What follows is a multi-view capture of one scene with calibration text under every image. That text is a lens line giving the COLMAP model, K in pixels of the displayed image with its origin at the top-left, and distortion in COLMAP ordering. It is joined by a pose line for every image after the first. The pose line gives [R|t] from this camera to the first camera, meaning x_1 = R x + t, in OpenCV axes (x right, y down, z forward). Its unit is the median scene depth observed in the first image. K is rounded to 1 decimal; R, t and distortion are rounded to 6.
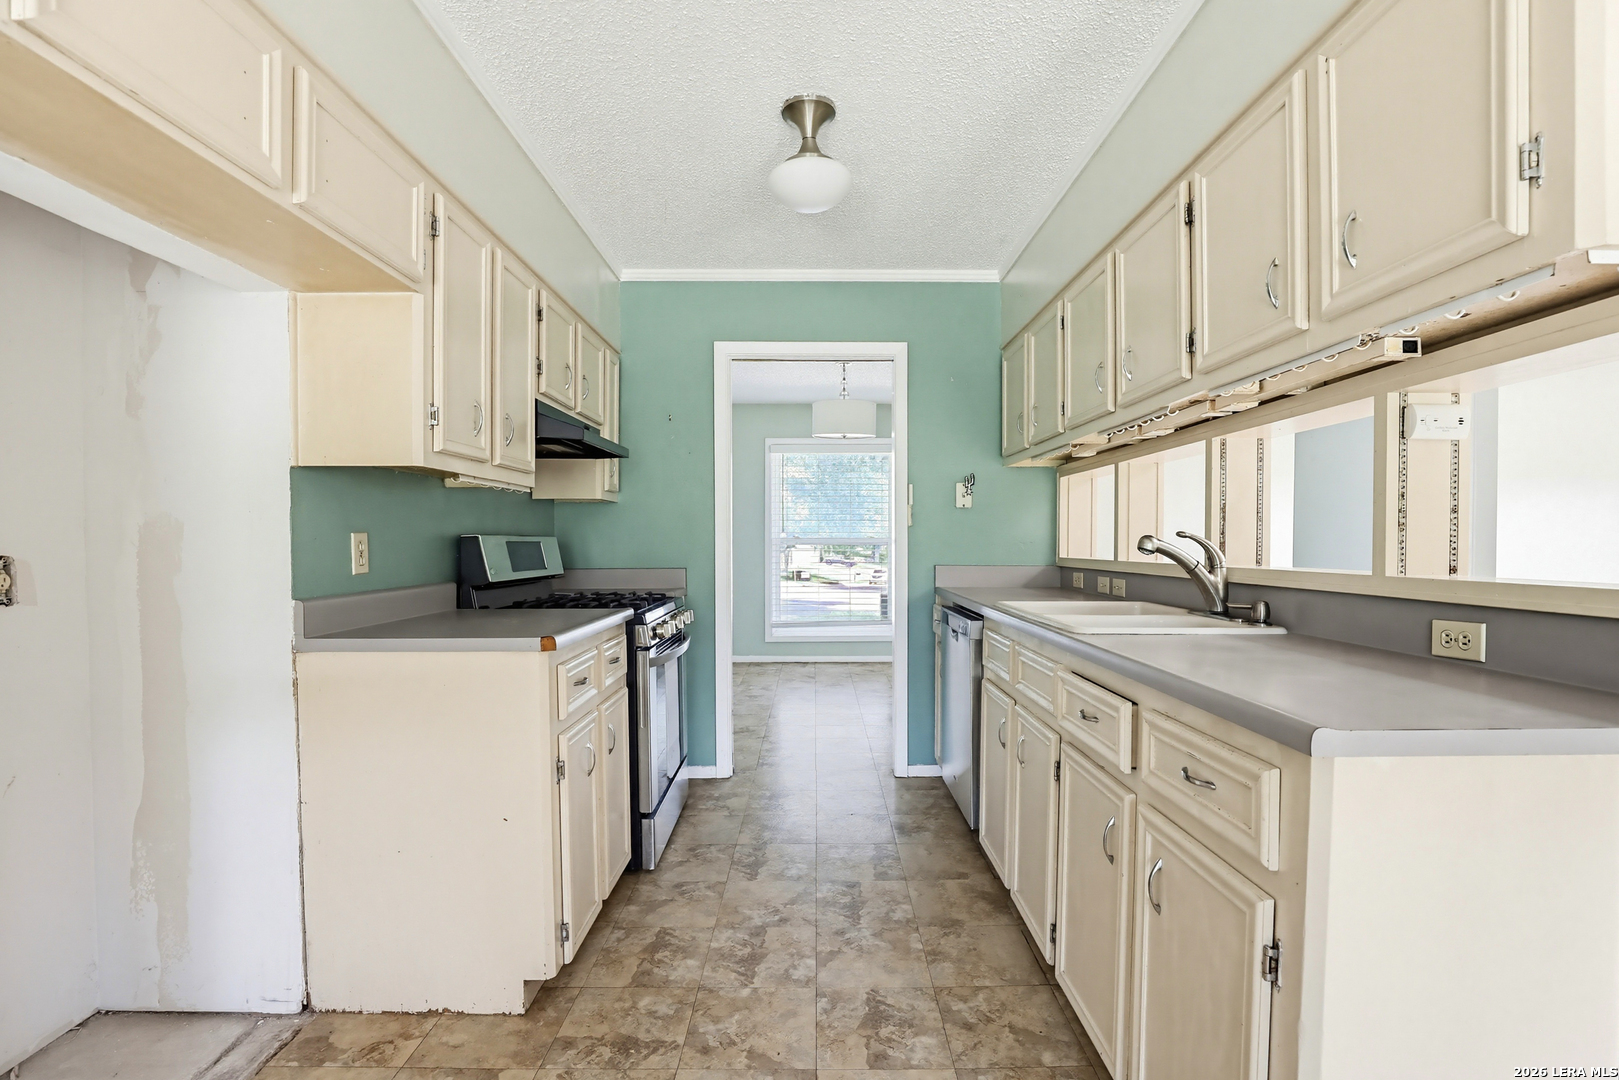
lens RADIAL K [[750.4, 0, 820.6], [0, 750.4, 556.3], [0, 0, 1]] dist [-0.041359, 0.010732]
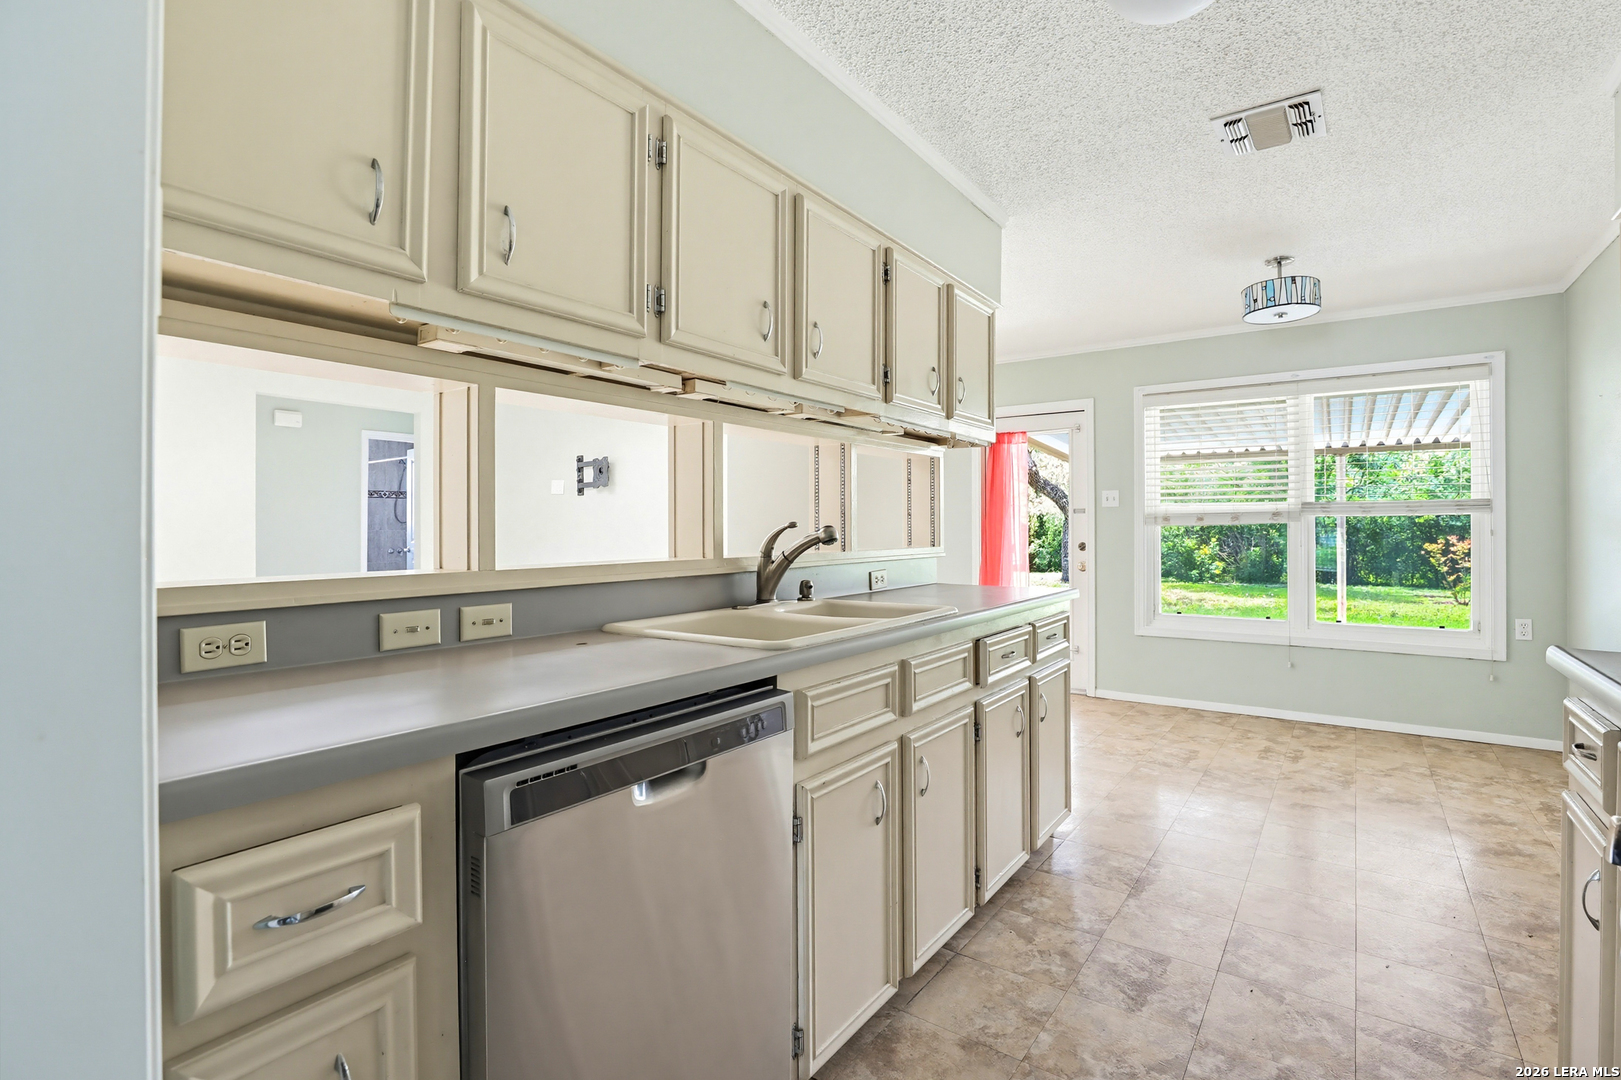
lens RADIAL K [[751.3, 0, 837.3], [0, 751.3, 523.1], [0, 0, 1]] dist [-0.041359, 0.010732]
pose [[-0.816152, 0.000363, 0.577838, -0.155656], [0.007753, 0.999917, 0.010321, -0.041258], [-0.577786, 0.012903, -0.816086, 1.890563]]
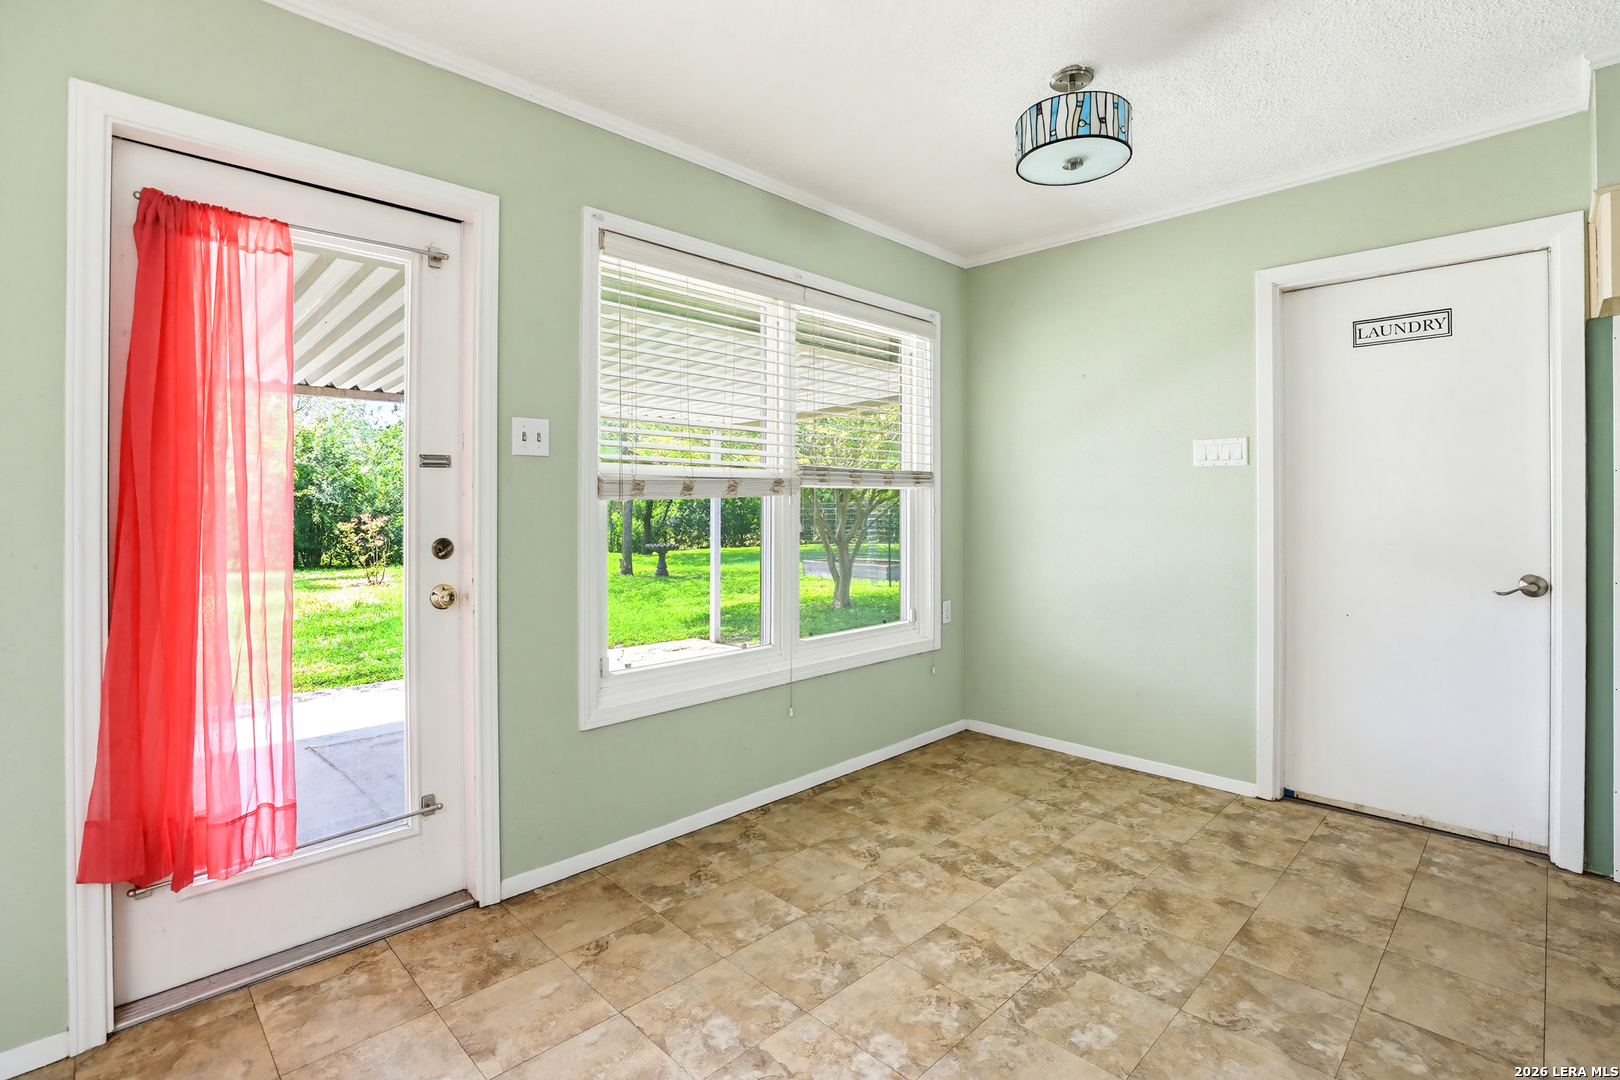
lens RADIAL K [[750.9, 0, 782.1], [0, 750.9, 503.7], [0, 0, 1]] dist [-0.041359, 0.010732]
pose [[-0.723722, -0.005181, -0.690072, 1.062260], [-0.014490, 0.999865, 0.007691, -0.004669], [0.689939, 0.015565, -0.723700, 0.346902]]
